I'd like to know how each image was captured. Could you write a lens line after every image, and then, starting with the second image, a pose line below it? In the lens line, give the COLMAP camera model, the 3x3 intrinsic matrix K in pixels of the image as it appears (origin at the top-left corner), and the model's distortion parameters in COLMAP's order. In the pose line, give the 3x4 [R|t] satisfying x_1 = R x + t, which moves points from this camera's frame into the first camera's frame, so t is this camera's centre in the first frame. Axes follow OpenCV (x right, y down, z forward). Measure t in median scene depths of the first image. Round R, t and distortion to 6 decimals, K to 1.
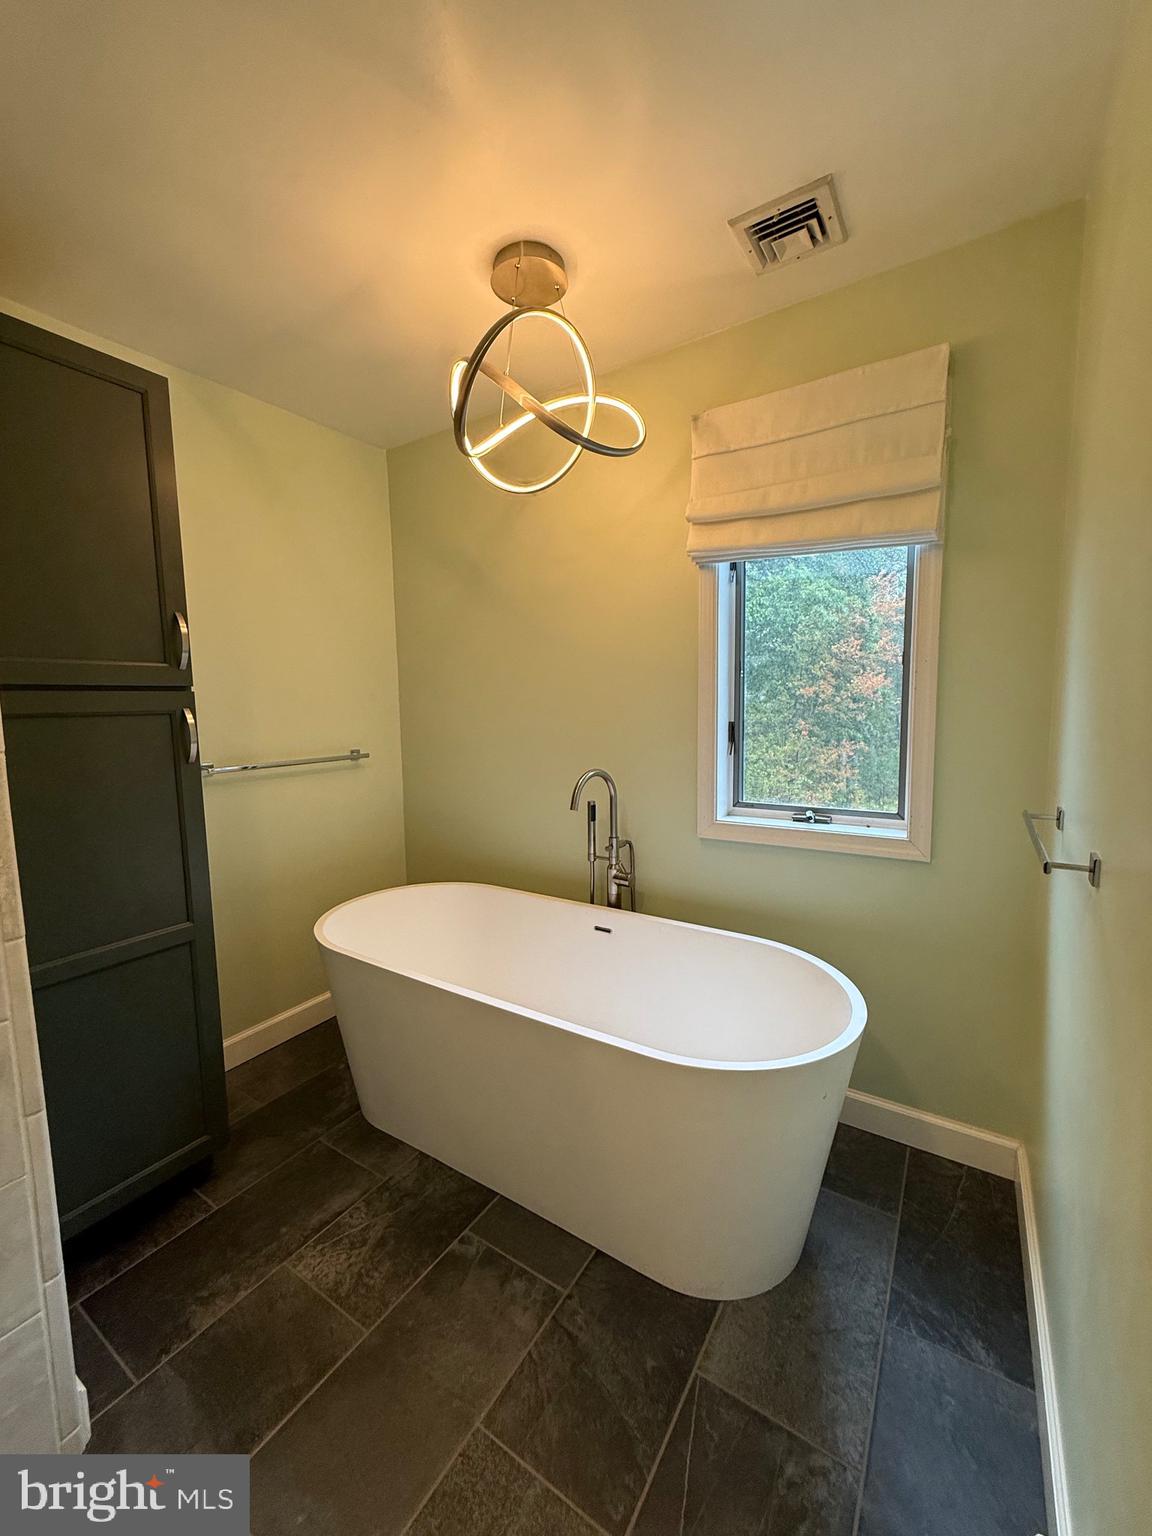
lens RADIAL K [[609.0, 0, 577.1], [0, 609.0, 771.4], [0, 0, 1]] dist [-0.010589, 0.000699]
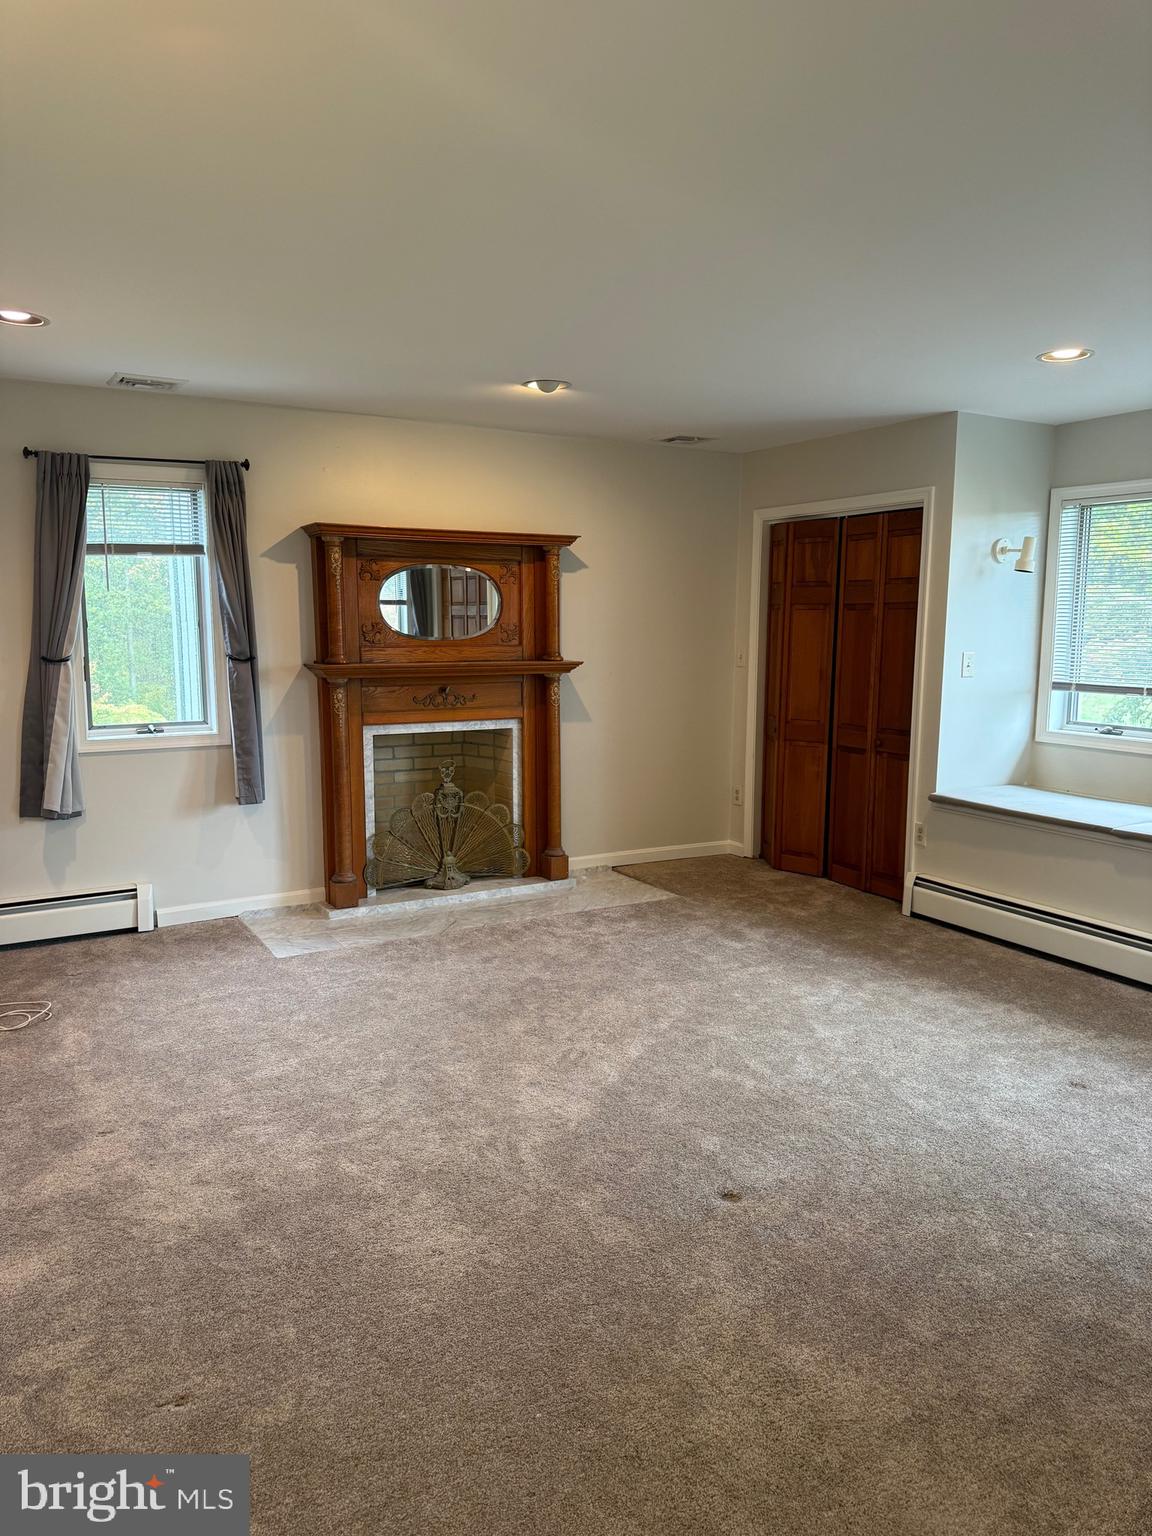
lens RADIAL K [[1088.1, 0, 573.1], [0, 1088.1, 757.5], [0, 0, 1]] dist [0.046200, -0.062058]
pose [[0.469195, -0.102643, 0.877109, -1.575186], [0.075579, 0.994245, 0.075921, 0.016445], [-0.879855, 0.030669, 0.474252, -1.276874]]
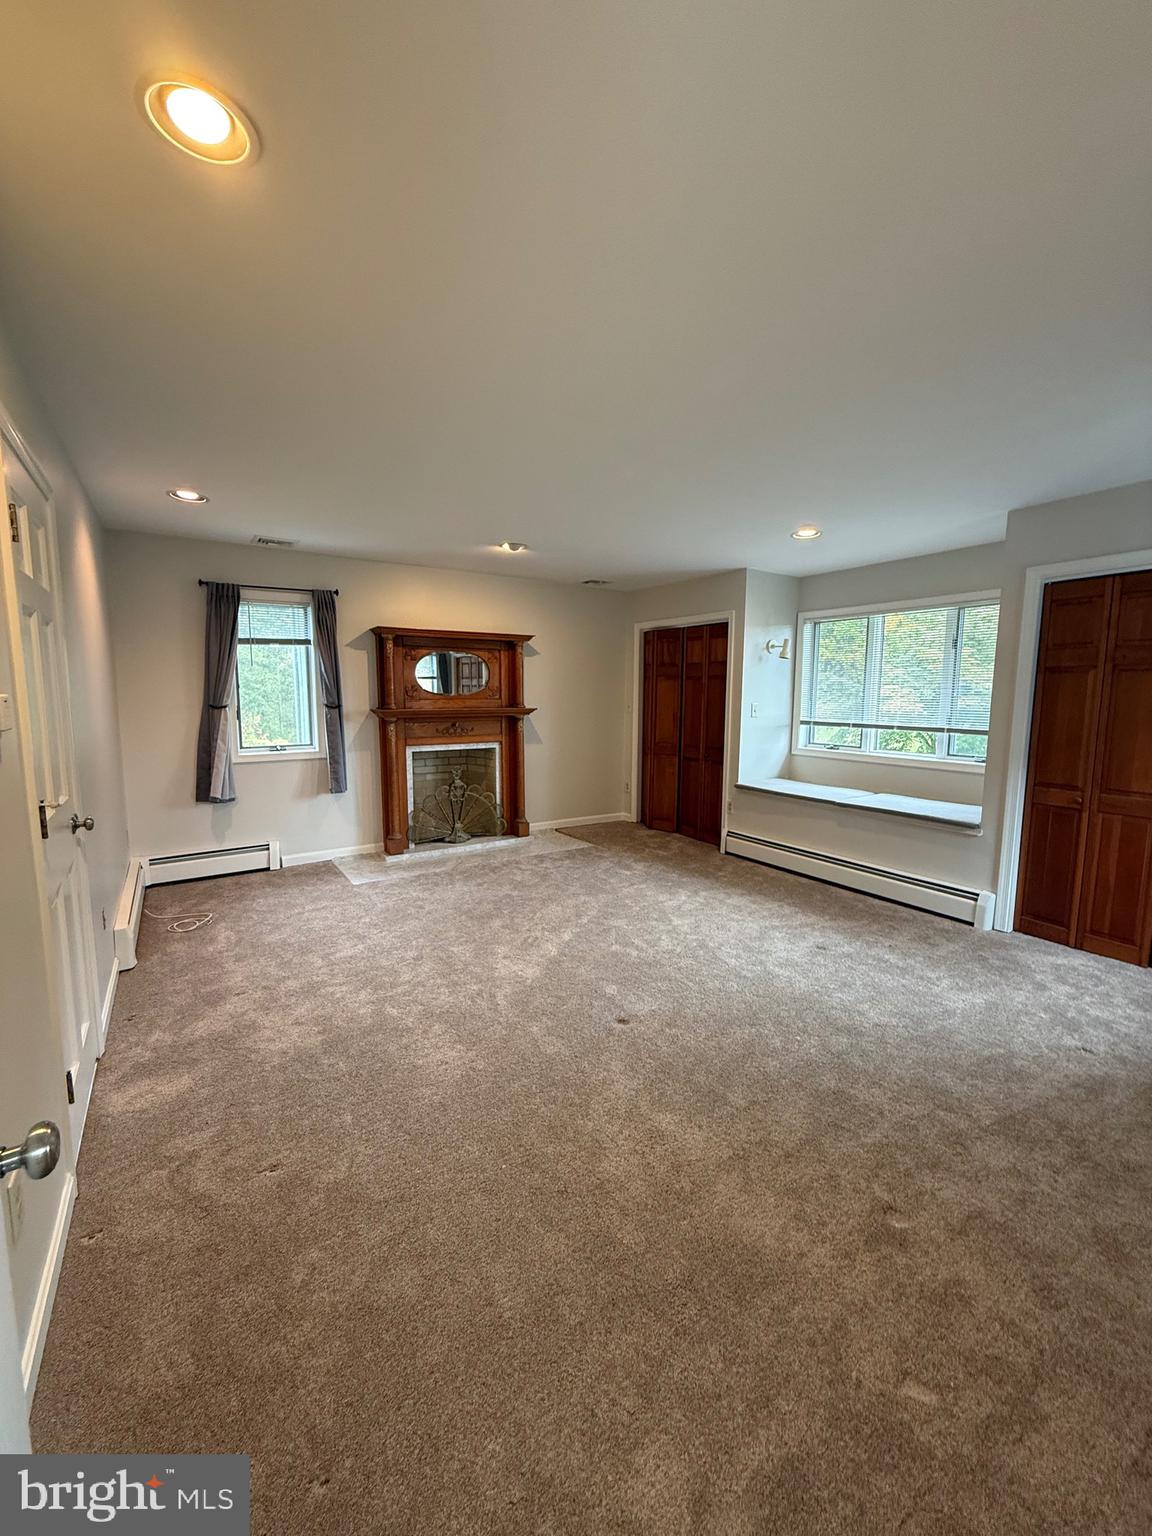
lens RADIAL K [[609.0, 0, 579.0], [0, 609.0, 755.6], [0, 0, 1]] dist [-0.010589, 0.000699]
pose [[0.405812, -0.083932, 0.910095, -1.465193], [0.077157, 0.995366, 0.057392, 0.054582], [-0.910694, 0.046930, 0.410407, -1.240768]]
